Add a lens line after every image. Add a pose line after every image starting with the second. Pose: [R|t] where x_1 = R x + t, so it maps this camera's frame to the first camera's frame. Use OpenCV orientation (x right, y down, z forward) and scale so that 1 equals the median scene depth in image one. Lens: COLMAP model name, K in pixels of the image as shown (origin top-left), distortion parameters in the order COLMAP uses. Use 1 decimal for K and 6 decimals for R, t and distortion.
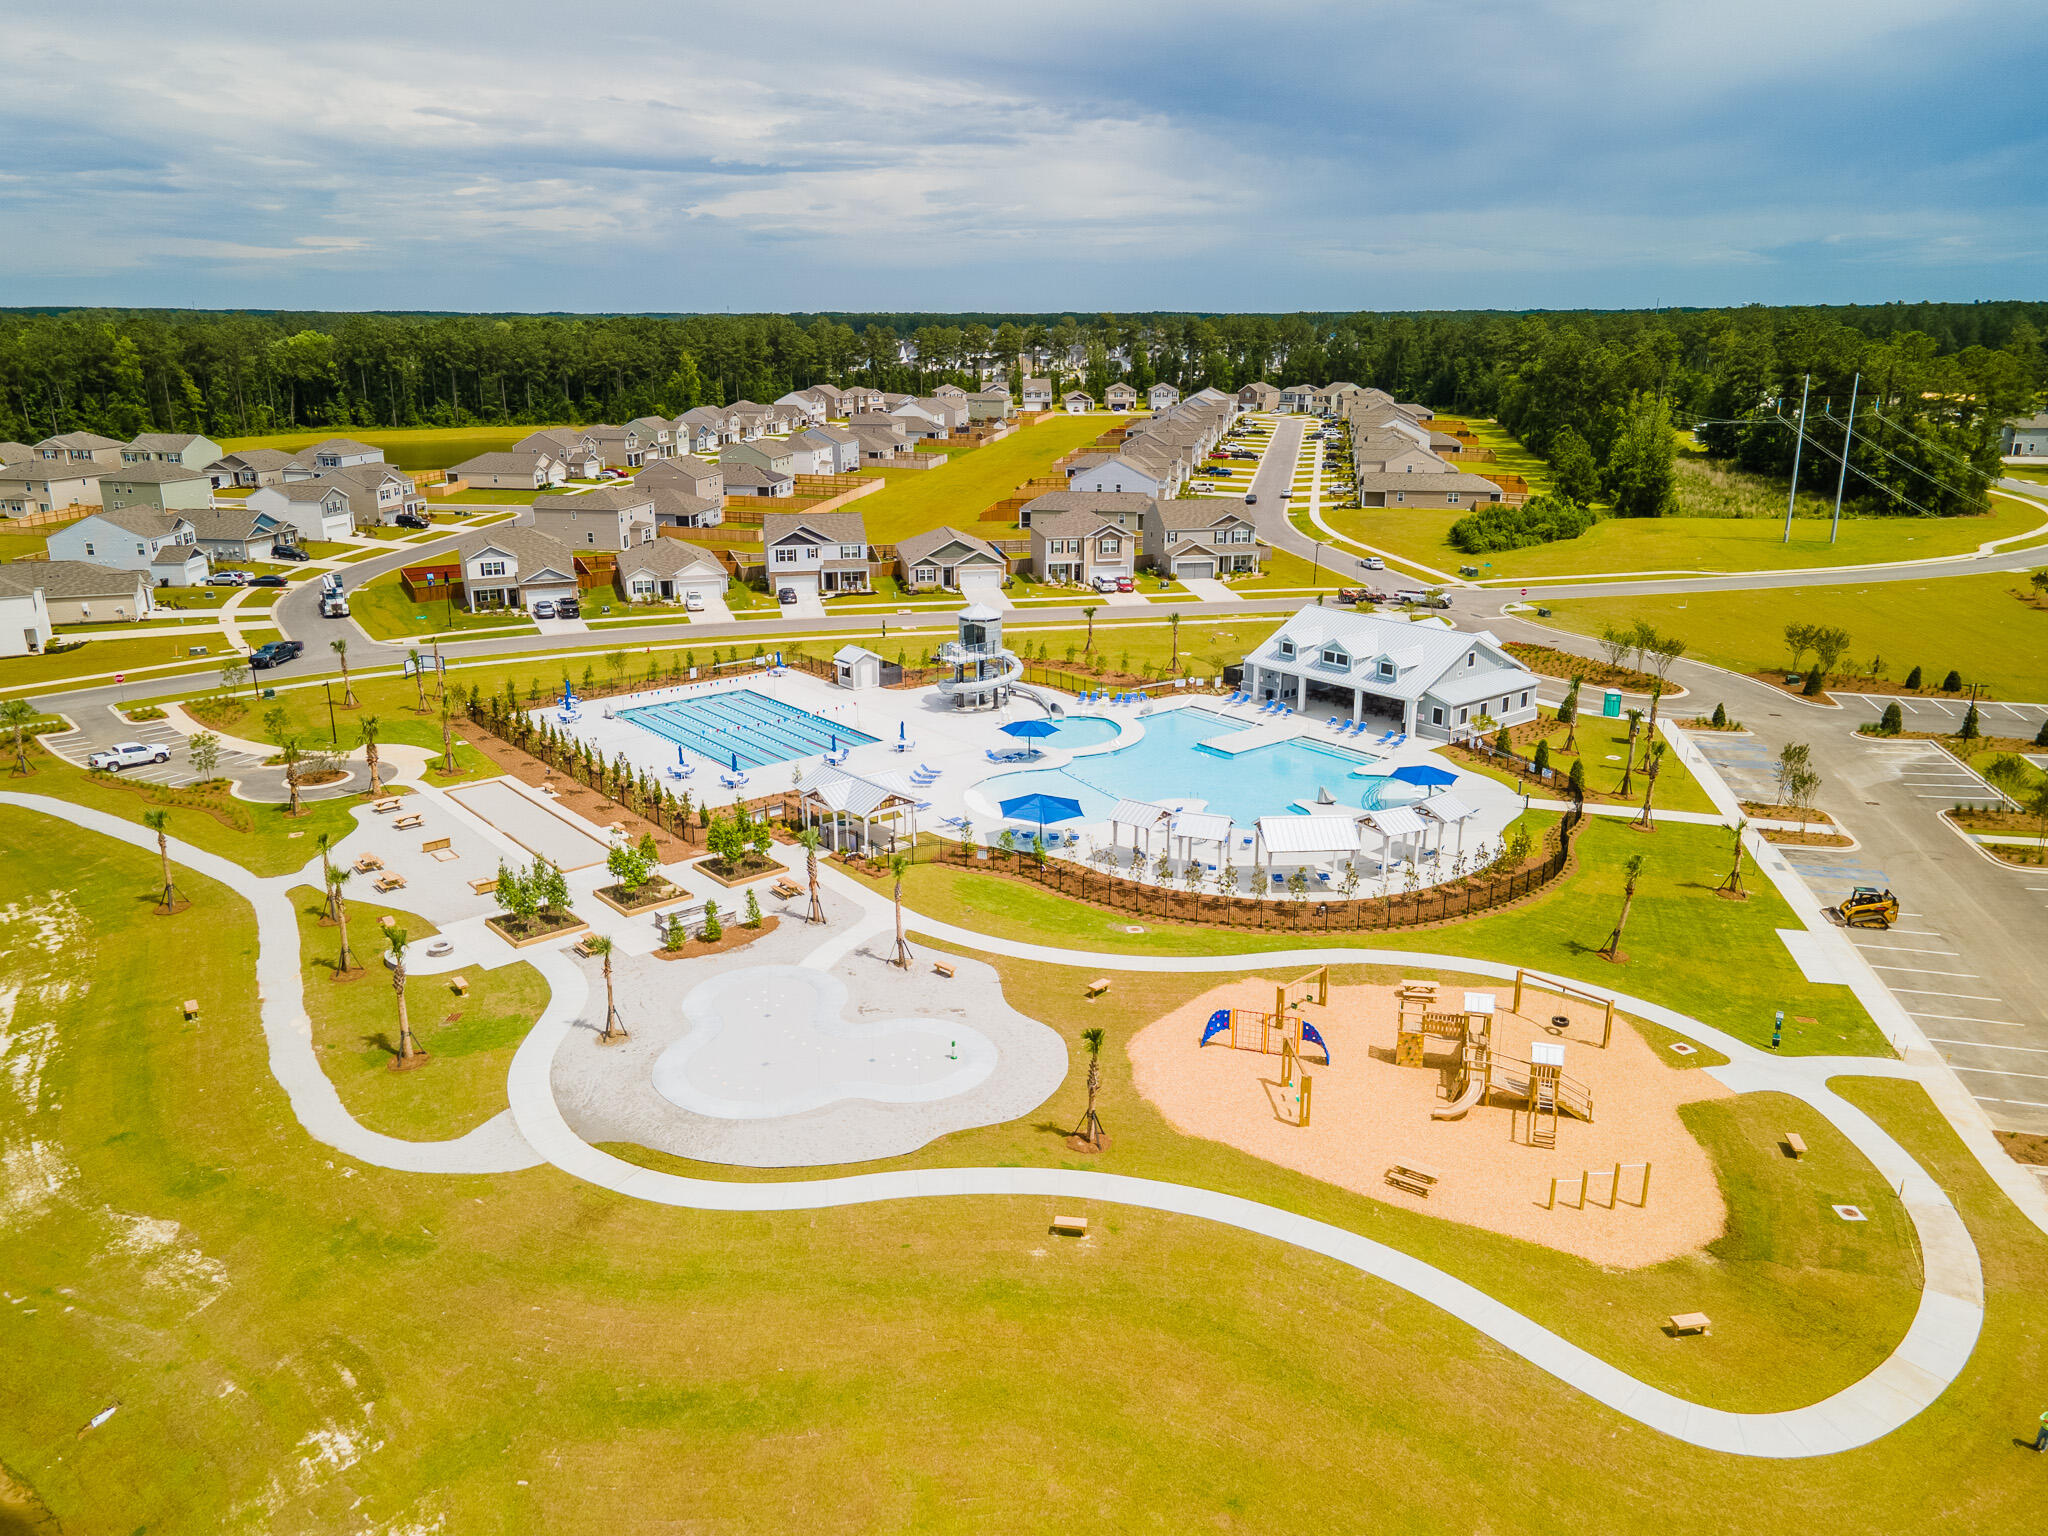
lens RADIAL K [[1505.9, 0, 1024.0], [0, 1505.9, 768.0], [0, 0, 1]] dist [0.036699, -0.000959]
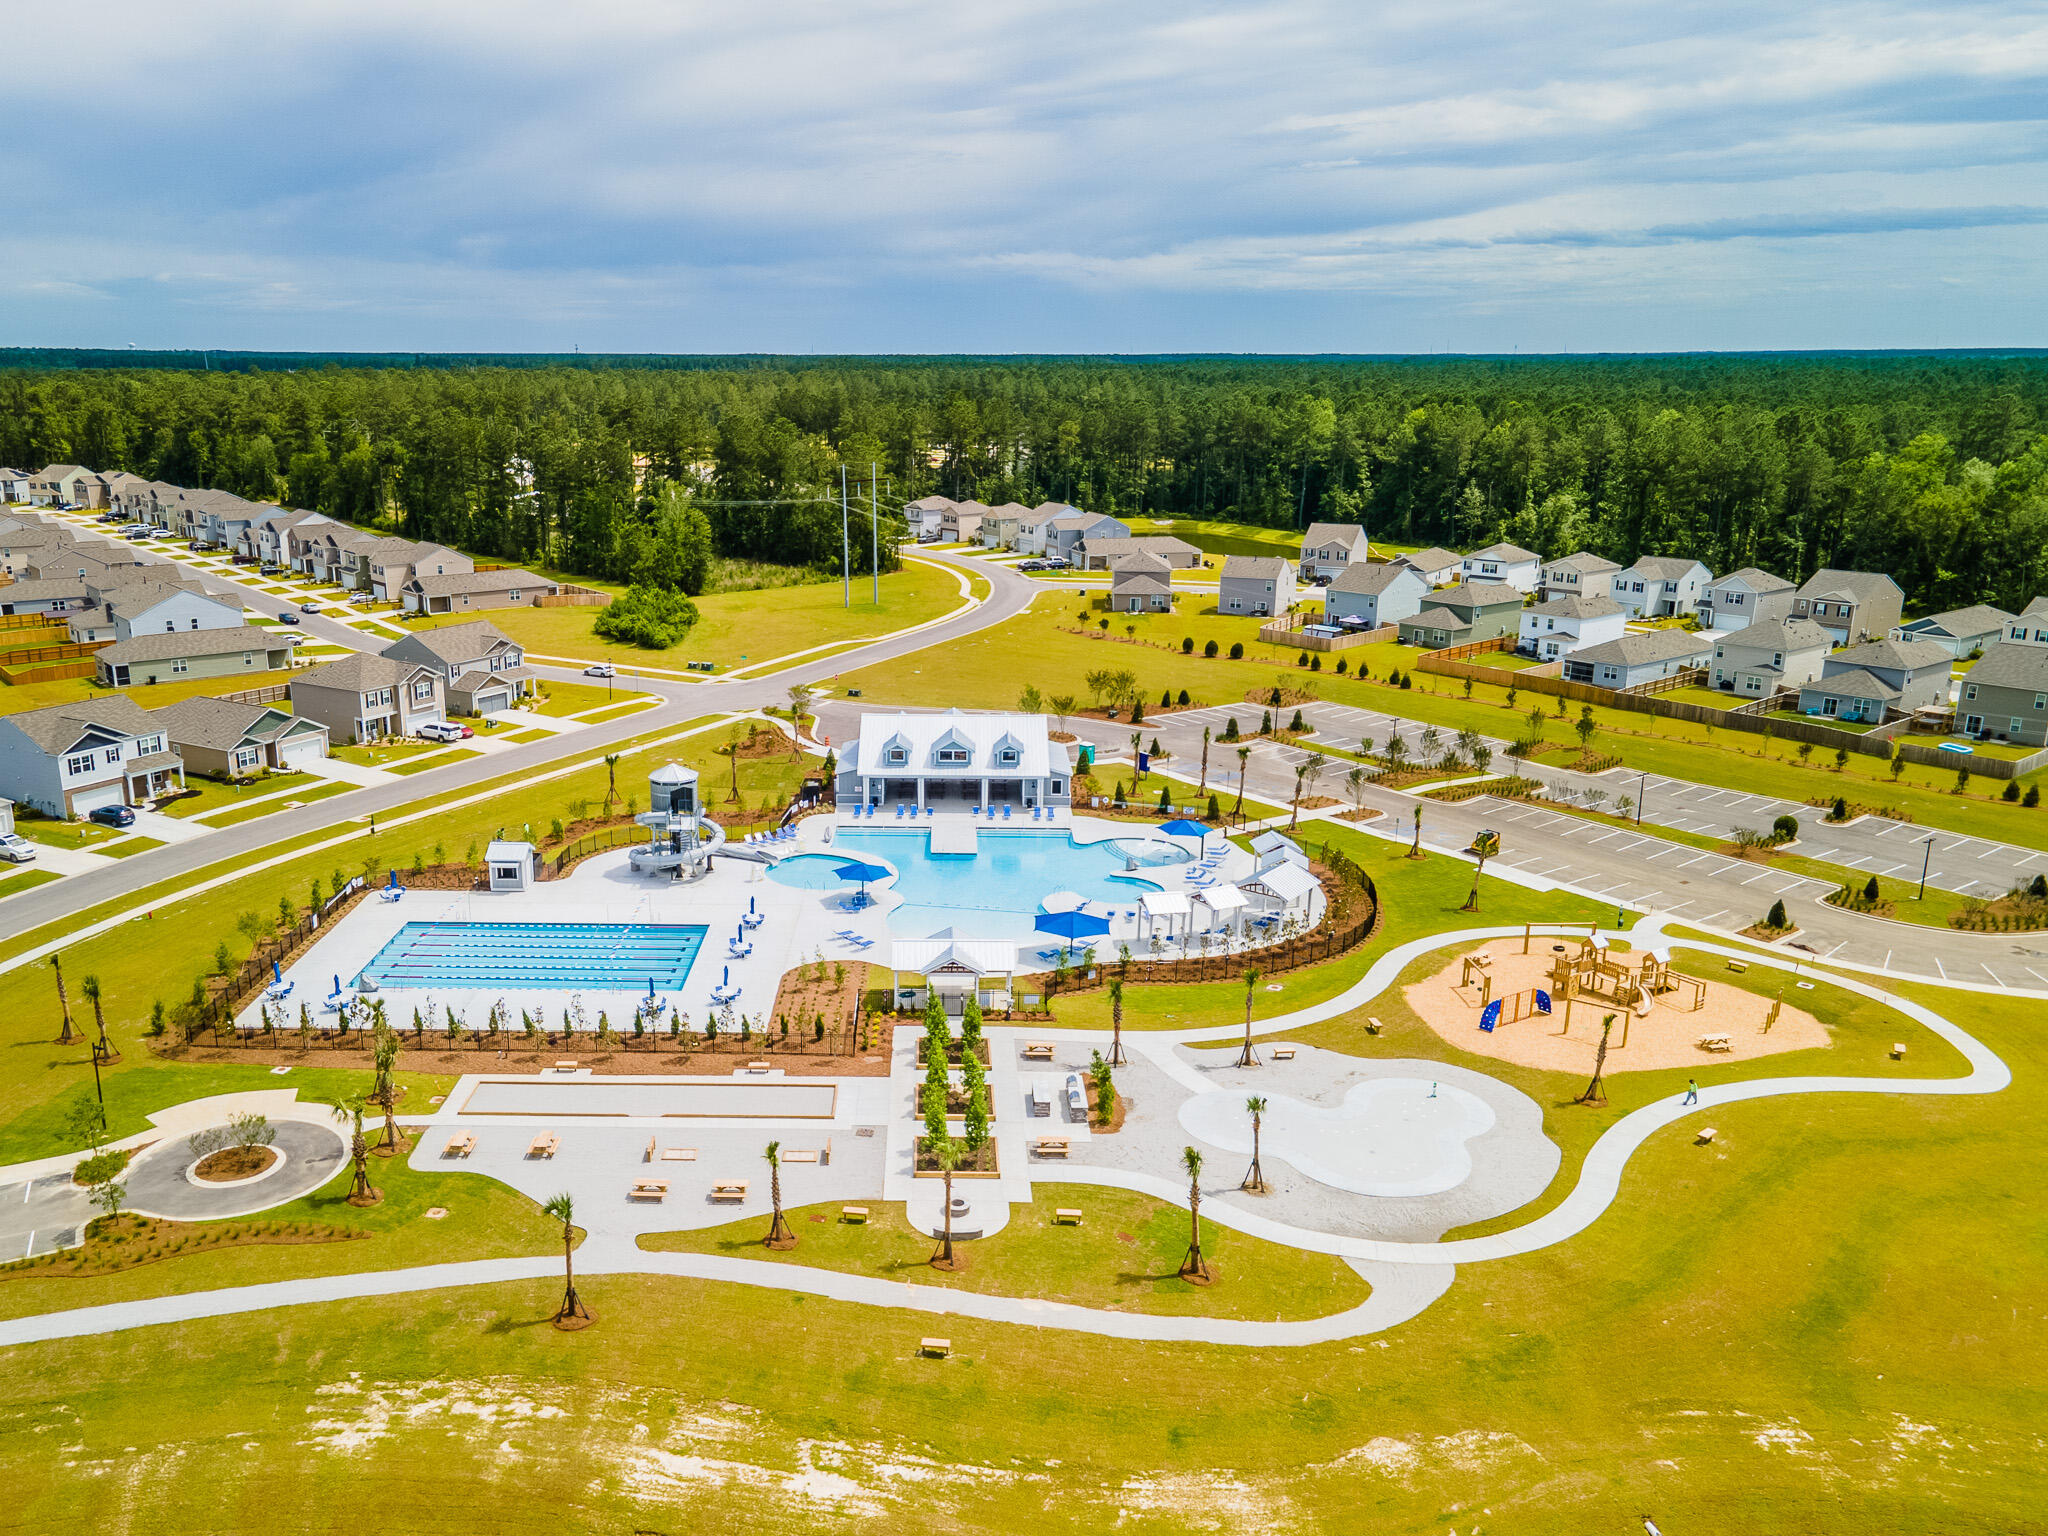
lens RADIAL K [[1606.8, 0, 1024.0], [0, 1606.8, 768.0], [0, 0, 1]] dist [0.022640, 0.008334]
pose [[0.658094, -0.180905, 0.730880, -0.697638], [0.214838, 0.975469, 0.048002, -0.122547], [-0.721635, 0.125431, 0.680816, 0.178993]]
